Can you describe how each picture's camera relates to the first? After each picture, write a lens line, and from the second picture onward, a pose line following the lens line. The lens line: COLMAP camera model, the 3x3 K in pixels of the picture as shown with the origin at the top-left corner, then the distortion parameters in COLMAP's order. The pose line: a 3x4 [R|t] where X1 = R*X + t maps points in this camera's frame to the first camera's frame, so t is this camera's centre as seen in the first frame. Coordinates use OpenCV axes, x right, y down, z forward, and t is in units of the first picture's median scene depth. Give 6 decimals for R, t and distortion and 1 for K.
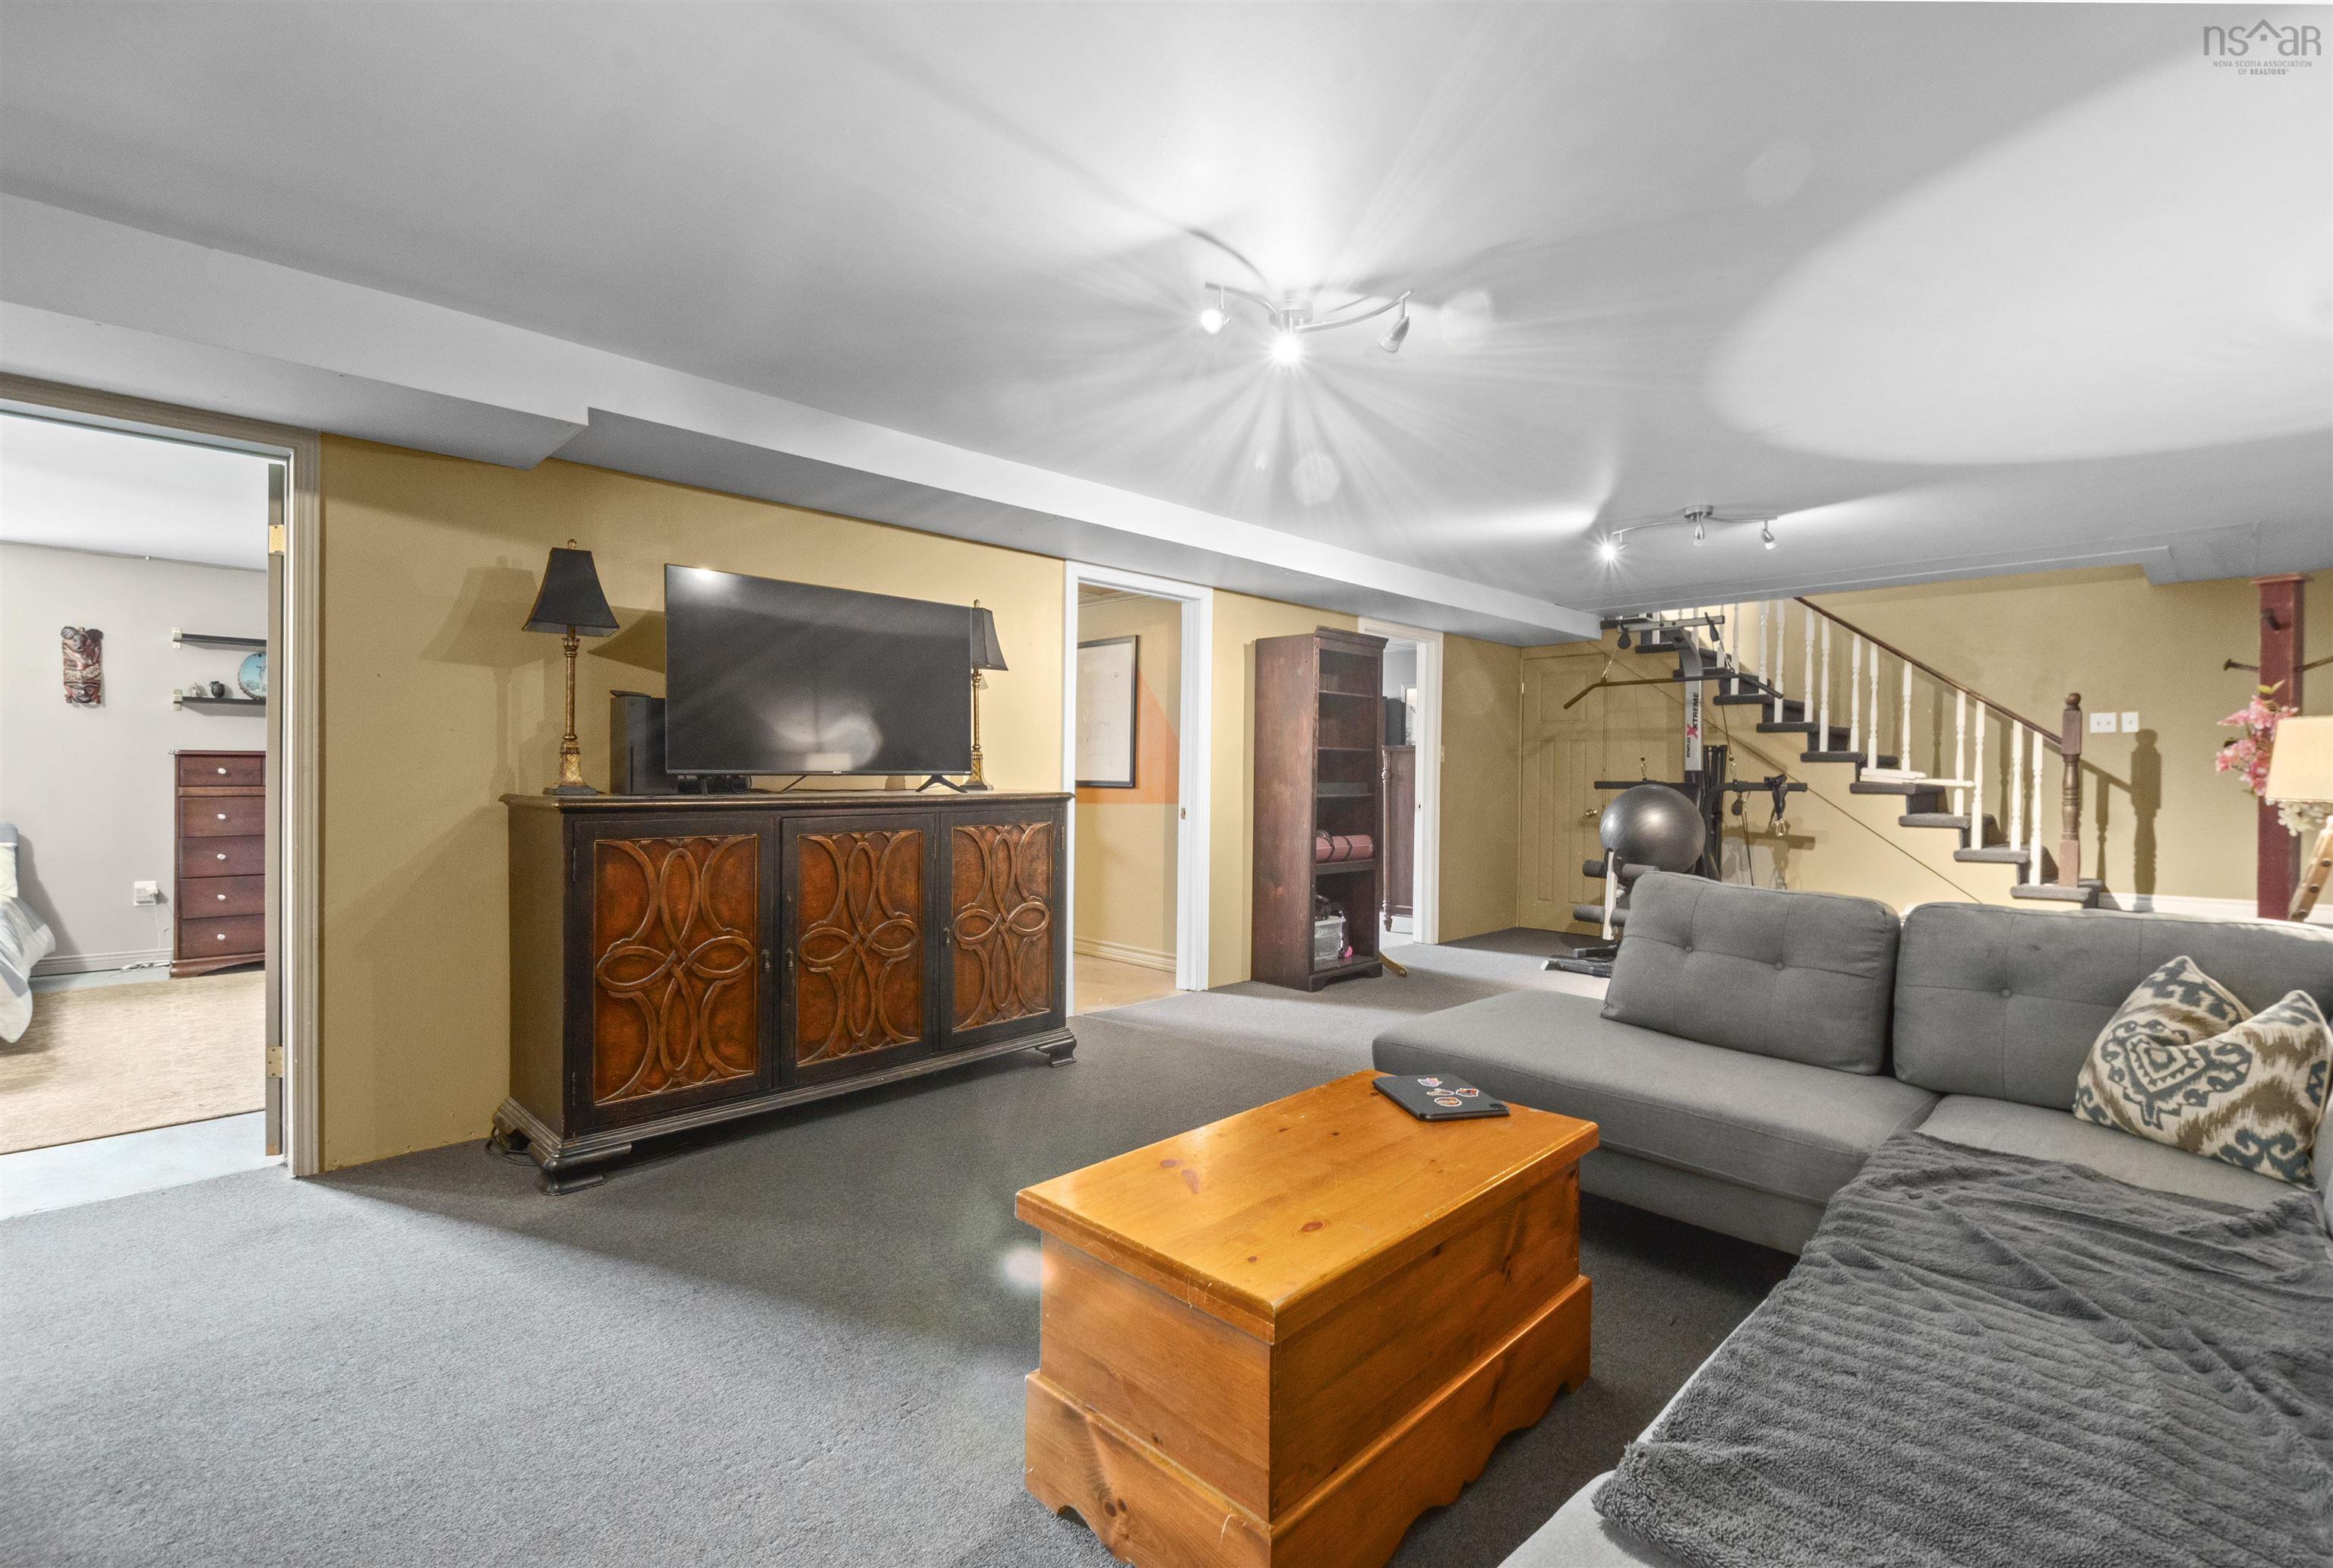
lens RADIAL K [[1034.4, 0, 1172.8], [0, 1034.4, 786.2], [0, 0, 1]] dist [-0.000973, -0.000402]
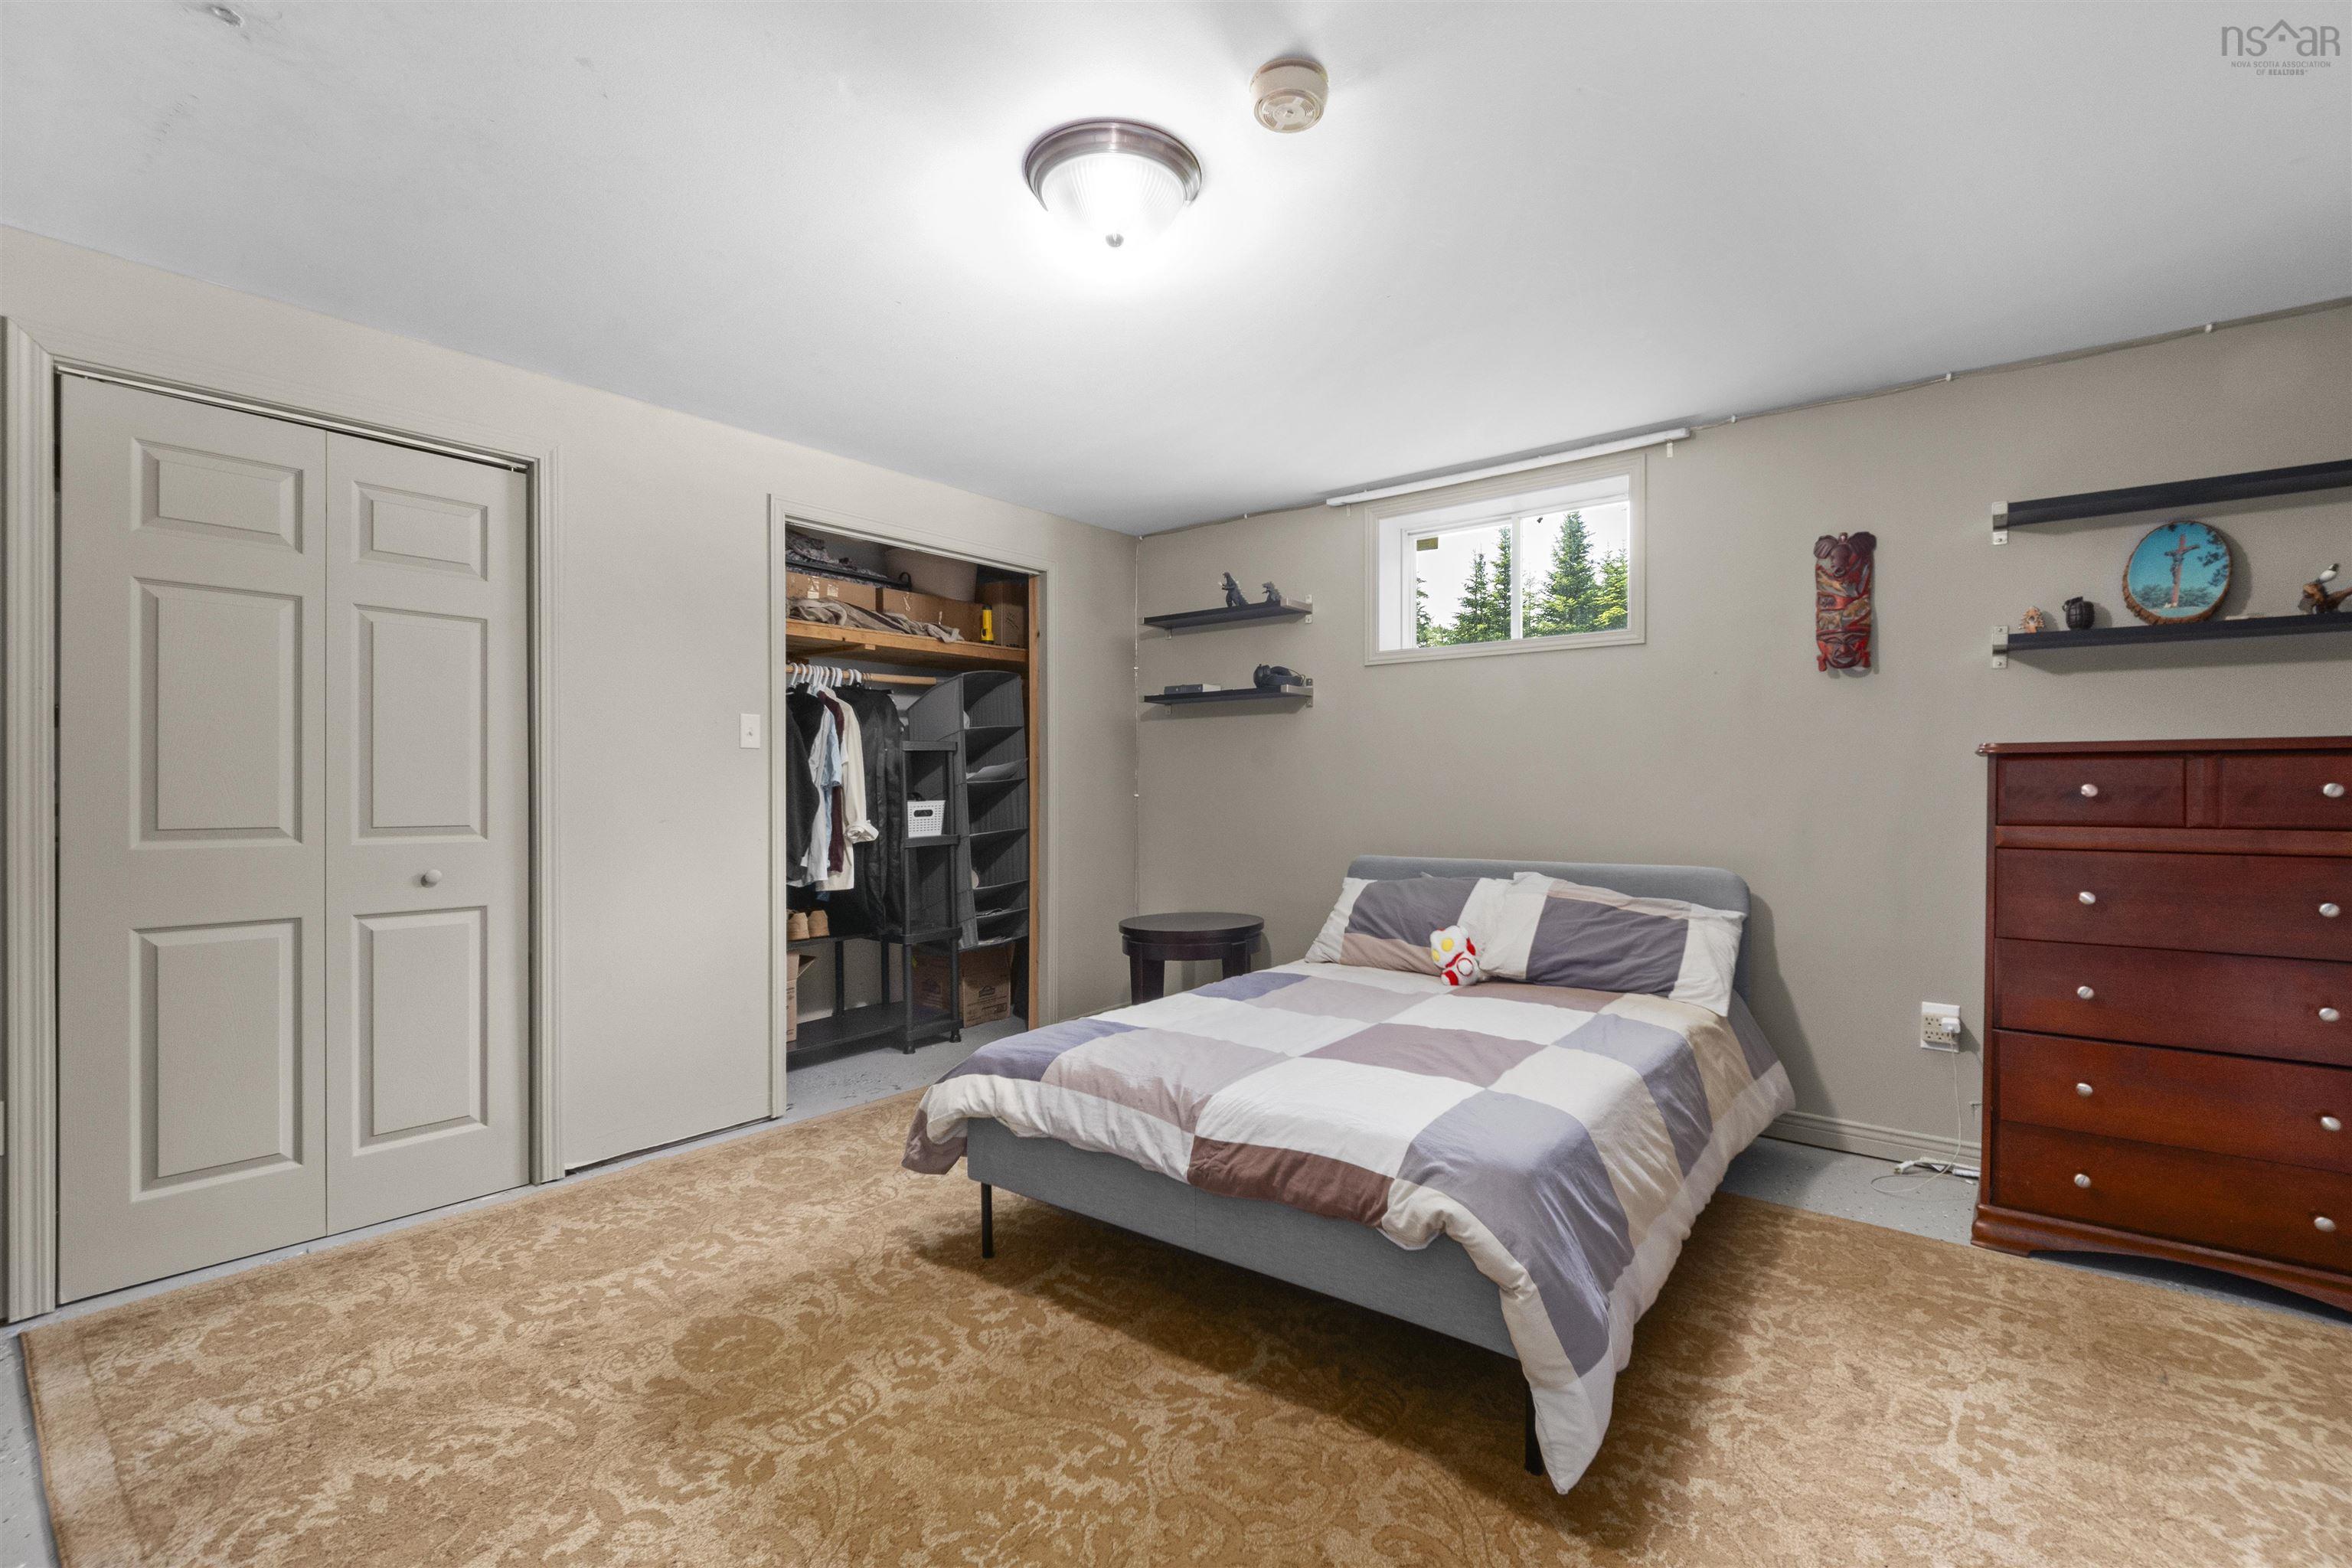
lens RADIAL K [[1051.7, 0, 1174.5], [0, 1051.7, 791.3], [0, 0, 1]] dist [0.004463, -0.003472]
pose [[0.124818, -0.001467, -0.992179, -0.515495], [-0.015476, 0.999874, -0.003425, -0.006559], [0.992059, 0.015782, 0.124780, 0.549570]]
